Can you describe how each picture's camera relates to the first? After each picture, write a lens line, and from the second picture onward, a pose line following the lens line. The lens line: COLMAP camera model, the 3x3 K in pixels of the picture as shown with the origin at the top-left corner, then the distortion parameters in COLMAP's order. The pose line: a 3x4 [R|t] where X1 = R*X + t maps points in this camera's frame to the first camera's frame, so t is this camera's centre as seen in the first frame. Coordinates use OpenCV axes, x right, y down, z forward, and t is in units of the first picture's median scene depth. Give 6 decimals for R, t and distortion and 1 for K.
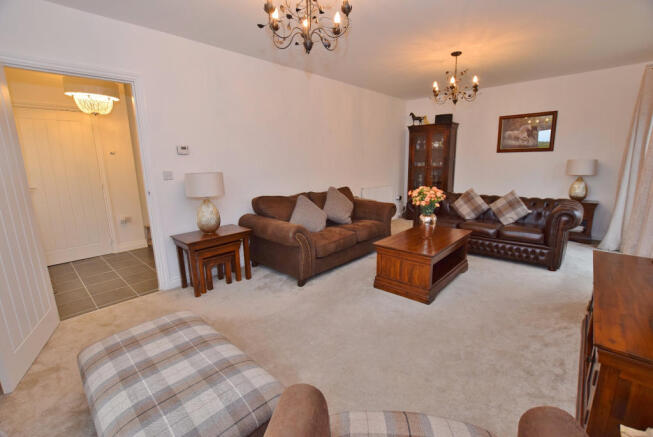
lens RADIAL K [[285.0, 0, 326.5], [0, 285.0, 218.5], [0, 0, 1]] dist [-0.022190, -0.000090]
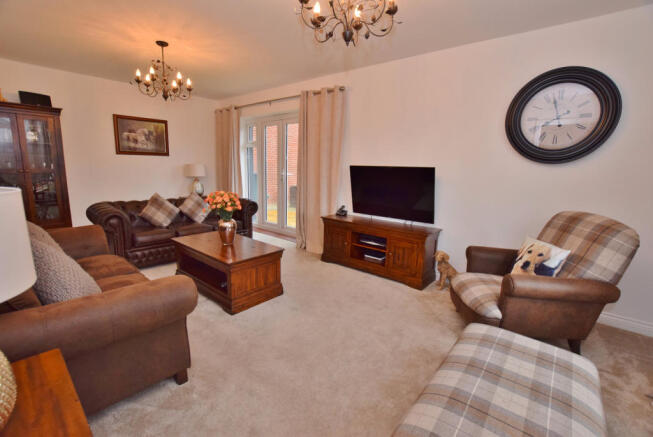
lens RADIAL K [[285.0, 0, 326.5], [0, 285.0, 218.5], [0, 0, 1]] dist [-0.022190, -0.000090]
pose [[-0.043476, -0.158815, 0.986351, -0.421798], [0.168911, 0.971903, 0.163934, -0.082842], [-0.984672, 0.173732, -0.015429, 0.478080]]
